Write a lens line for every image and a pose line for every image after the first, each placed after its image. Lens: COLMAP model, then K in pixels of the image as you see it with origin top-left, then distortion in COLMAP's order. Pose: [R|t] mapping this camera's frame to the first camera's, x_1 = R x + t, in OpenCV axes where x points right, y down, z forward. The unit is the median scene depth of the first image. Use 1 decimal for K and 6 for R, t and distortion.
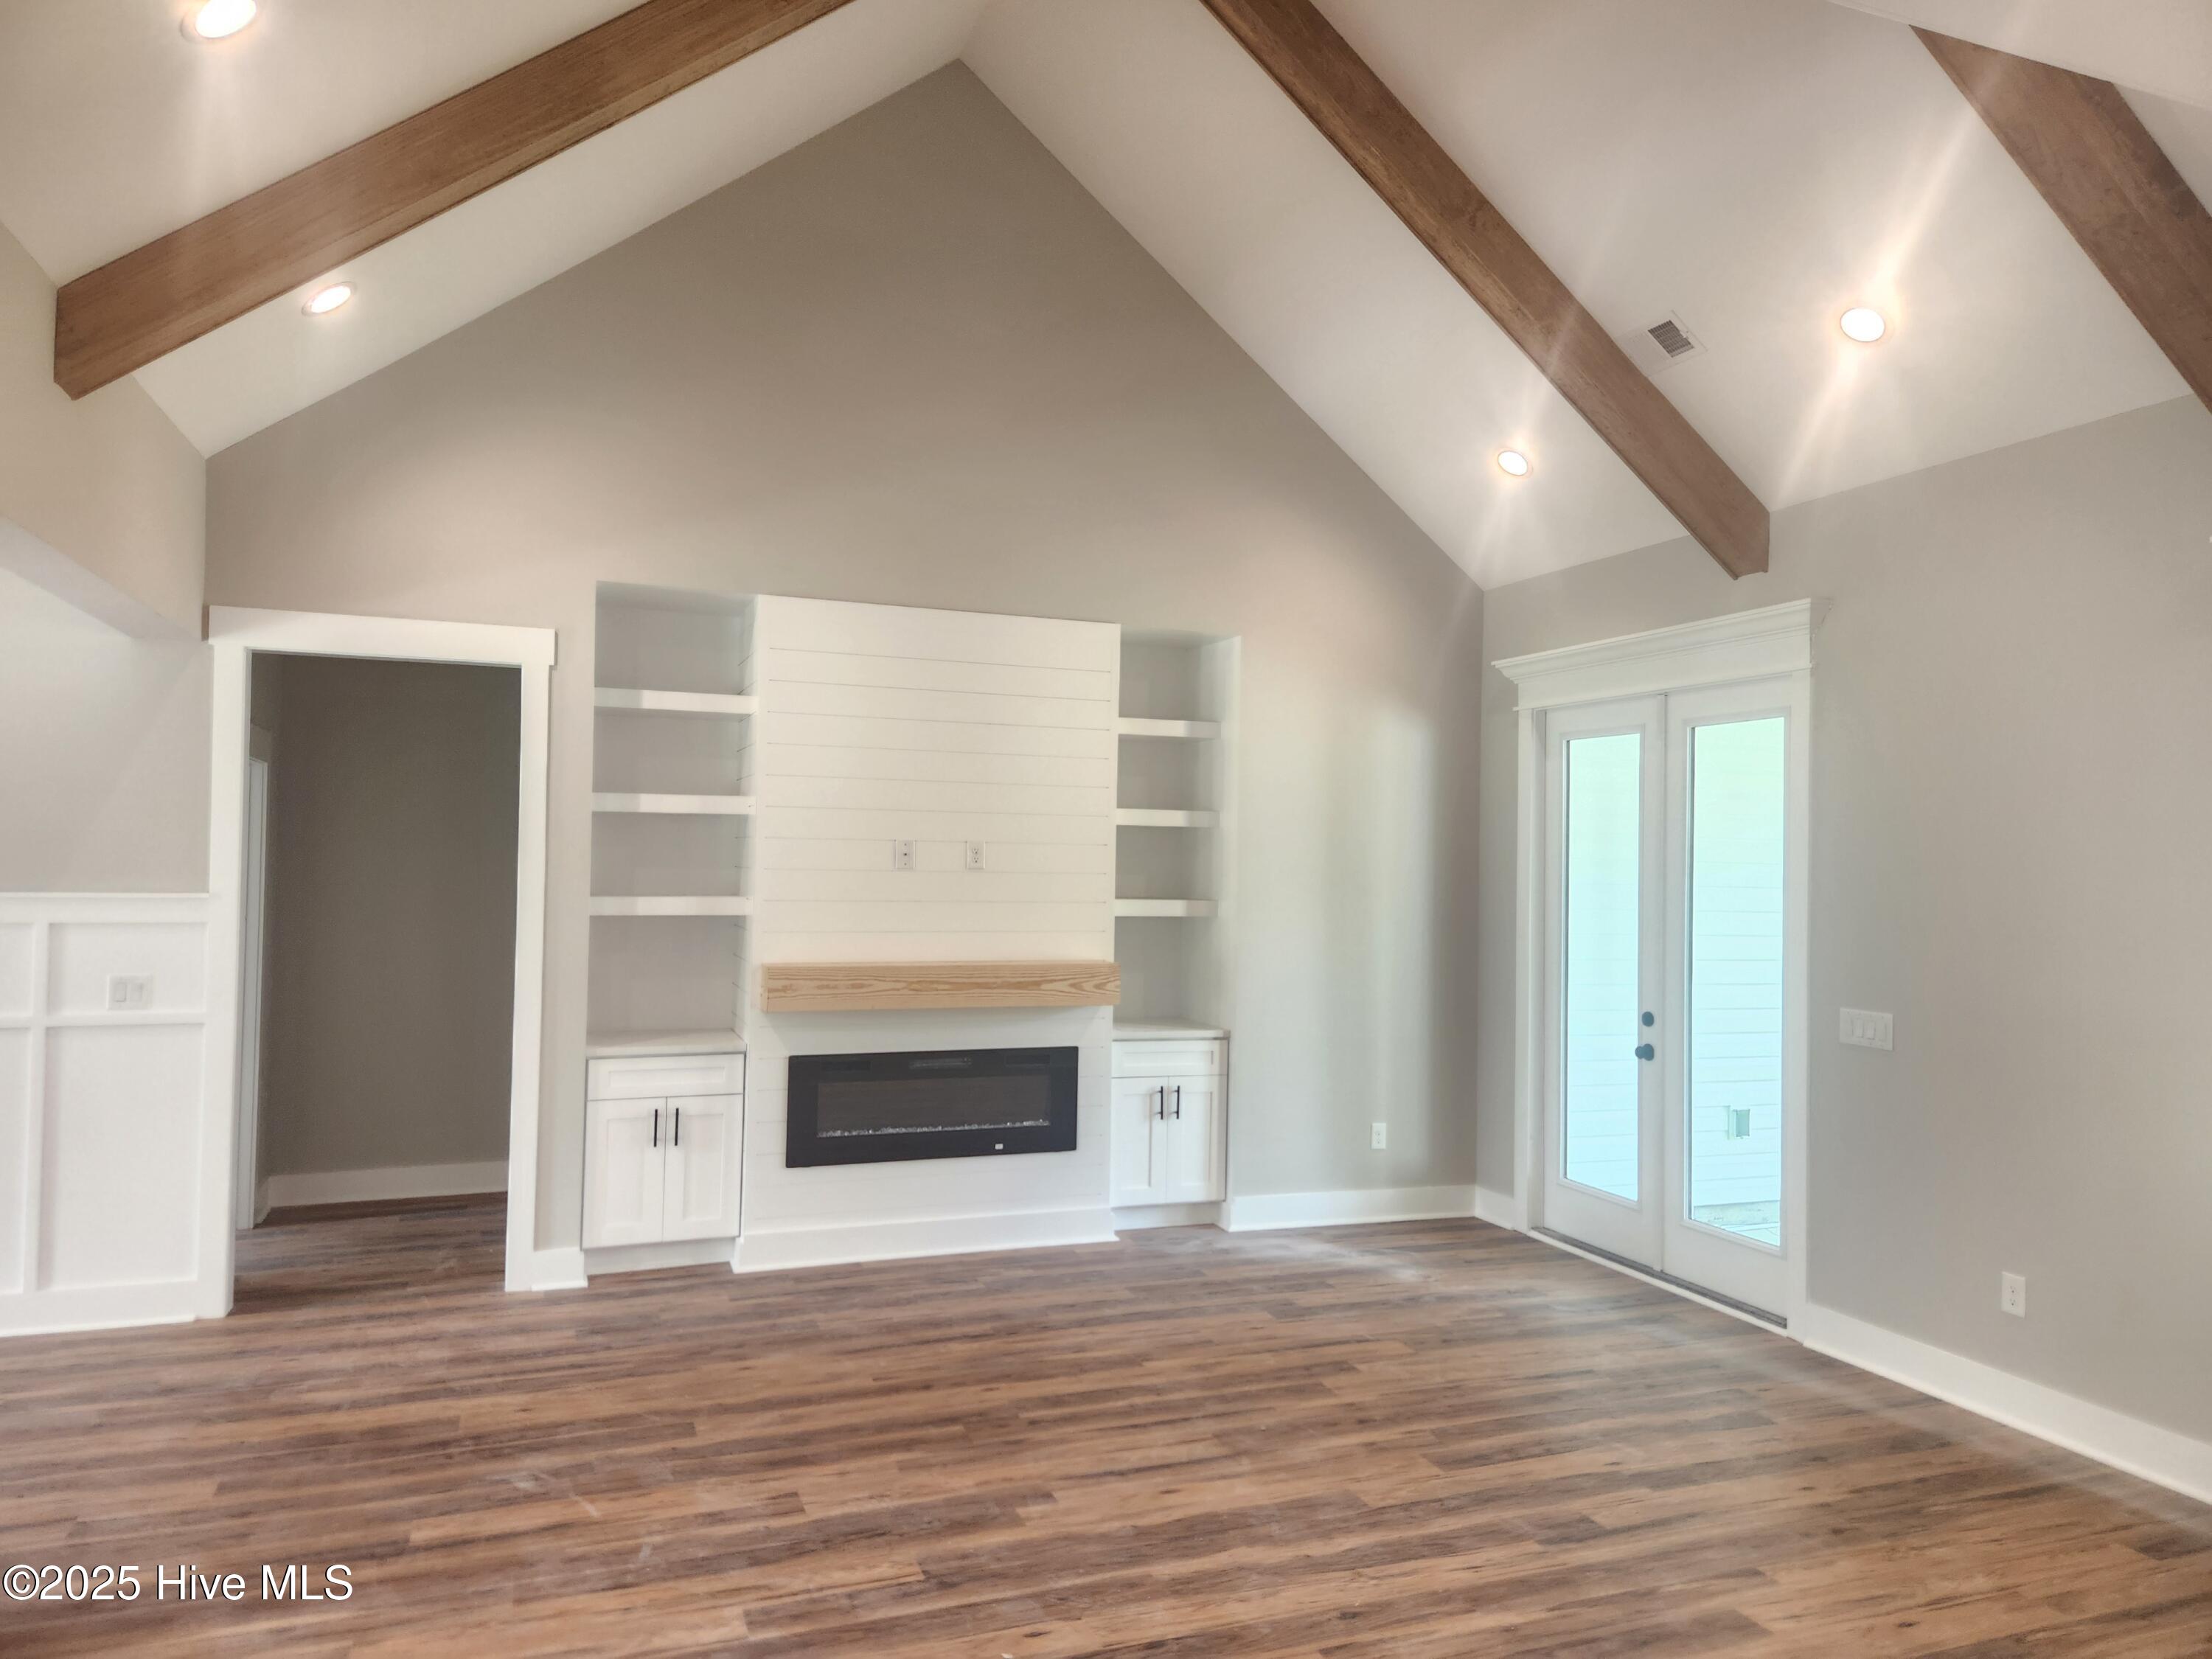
lens RADIAL K [[1493.7, 0, 1103.5], [0, 1493.7, 820.6], [0, 0, 1]] dist [0.075042, -0.065286]
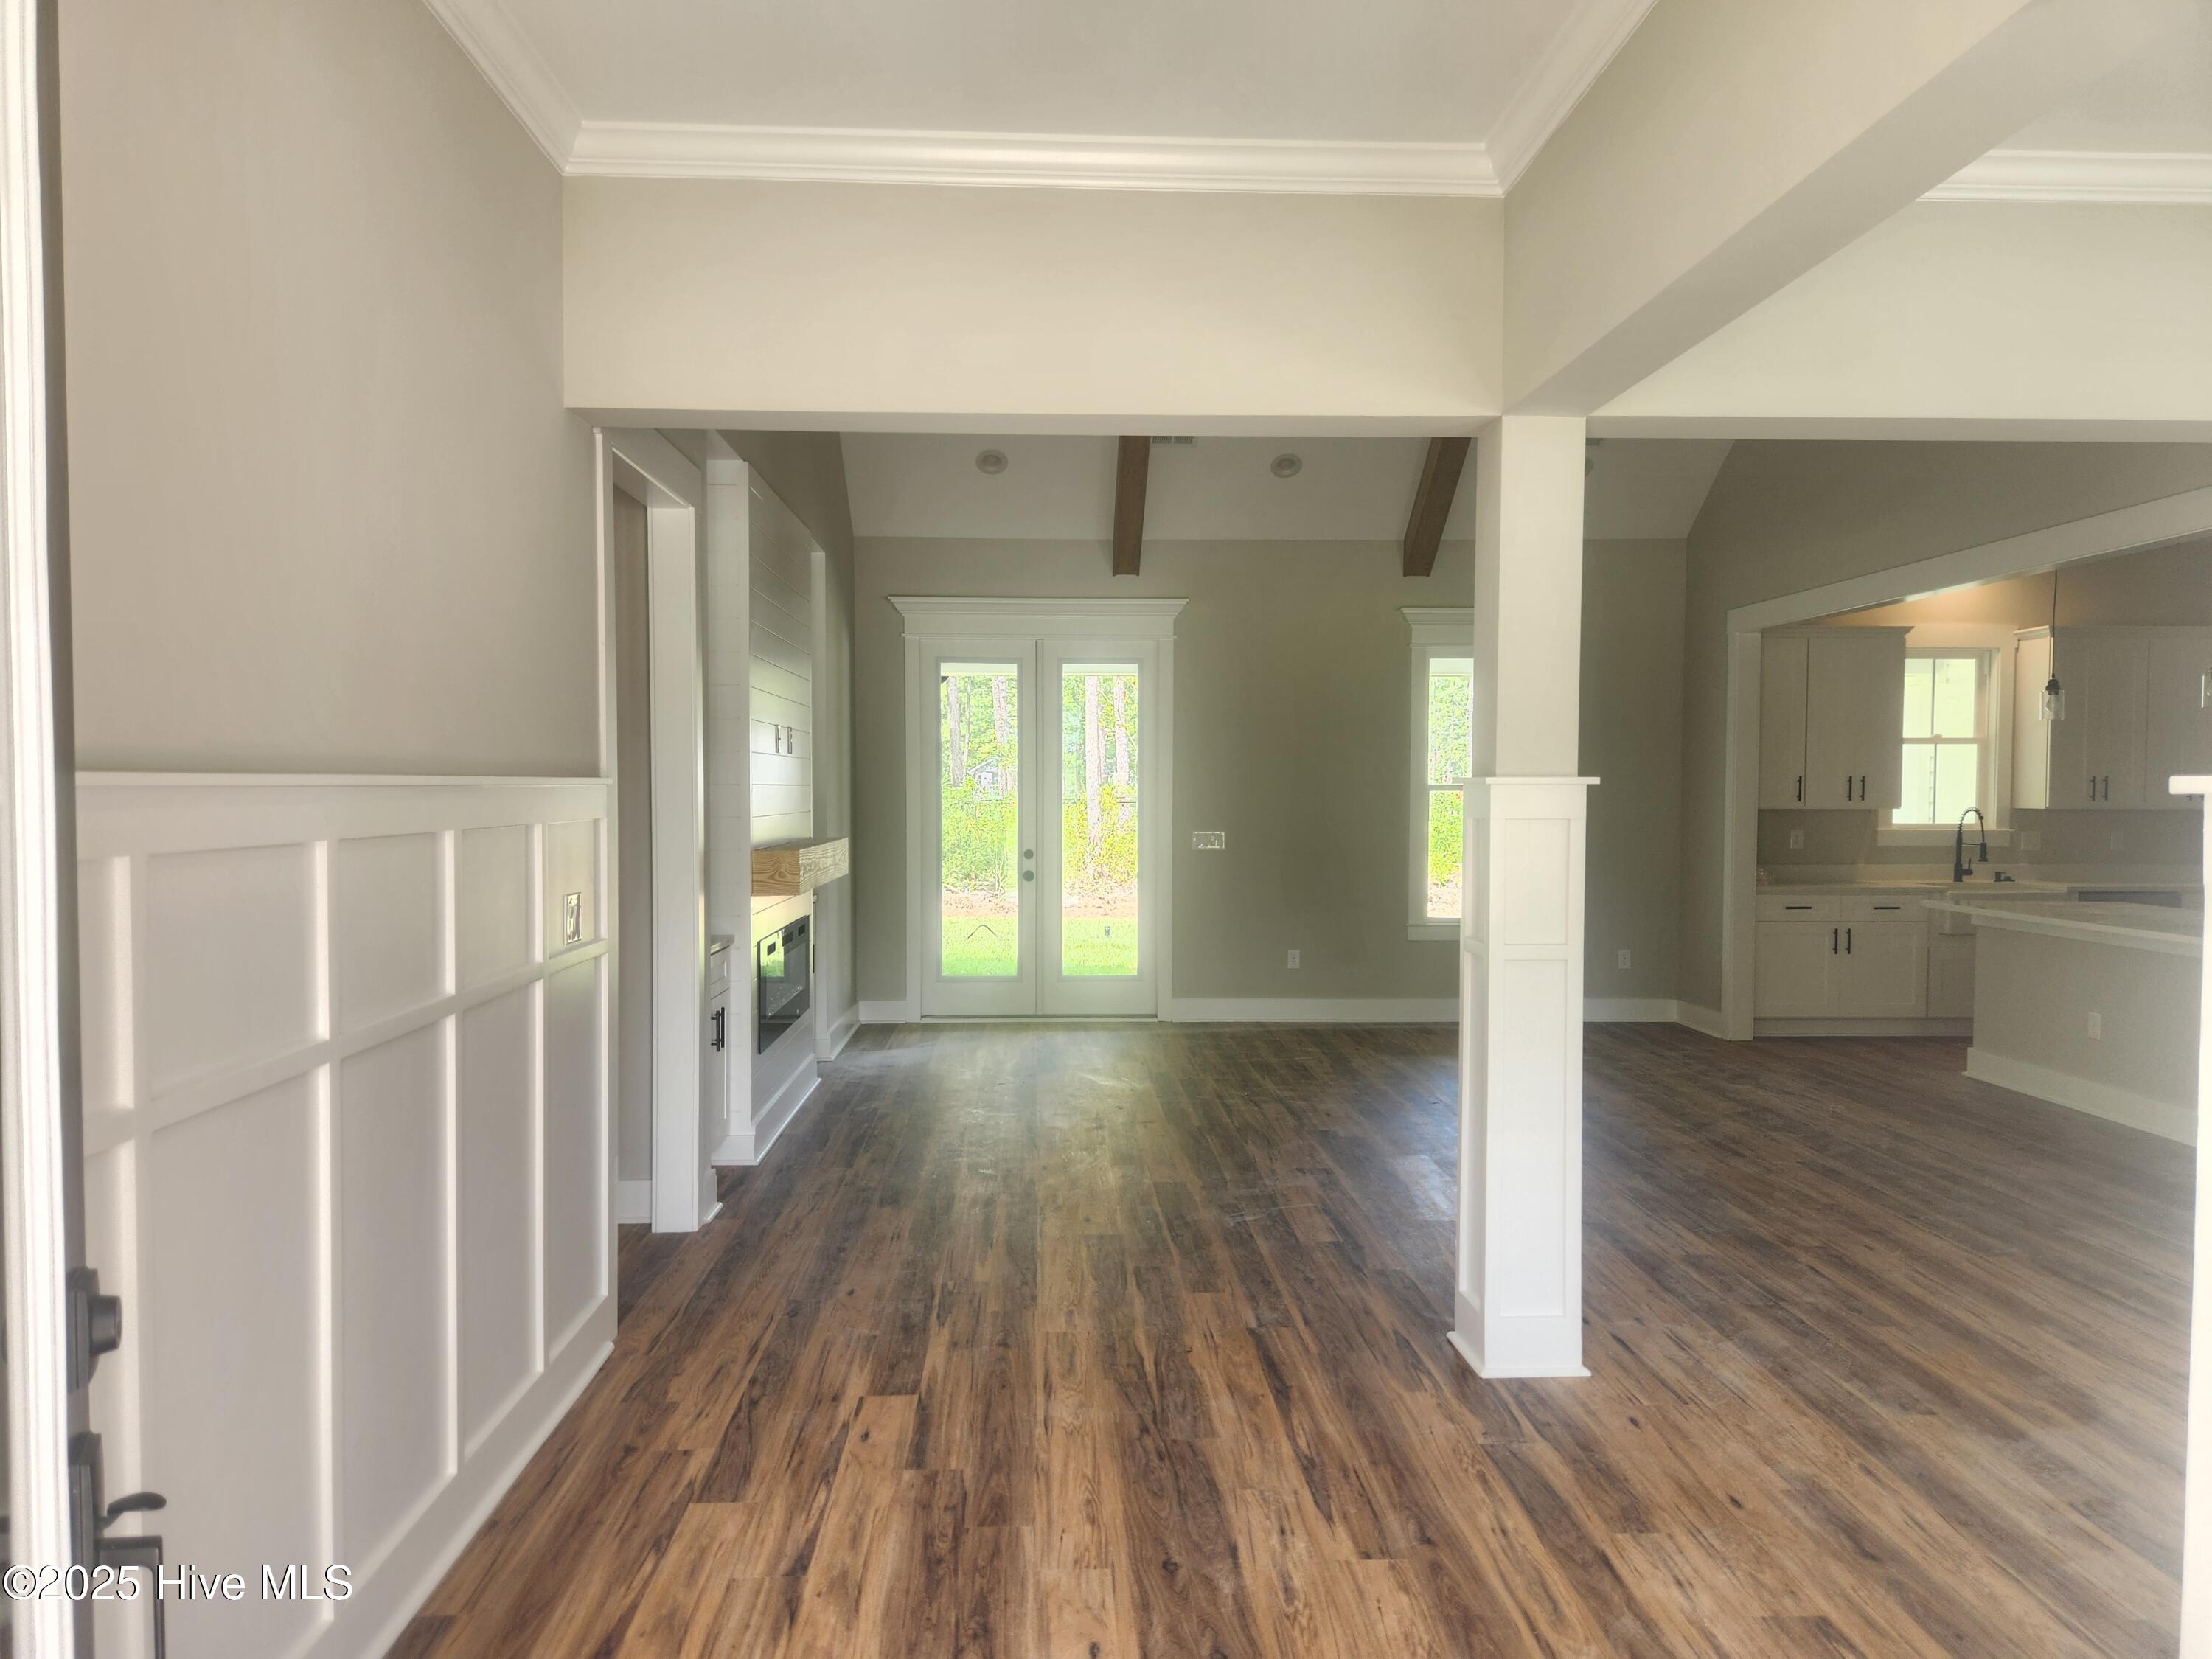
lens RADIAL K [[1493.7, 0, 1086.4], [0, 1493.7, 852.1], [0, 0, 1]] dist [0.075042, -0.065286]
pose [[0.320938, -0.062577, 0.945031, -1.135750], [-0.022730, 0.997019, 0.073739, 0.018825], [-0.946827, -0.045146, 0.318559, 0.508992]]
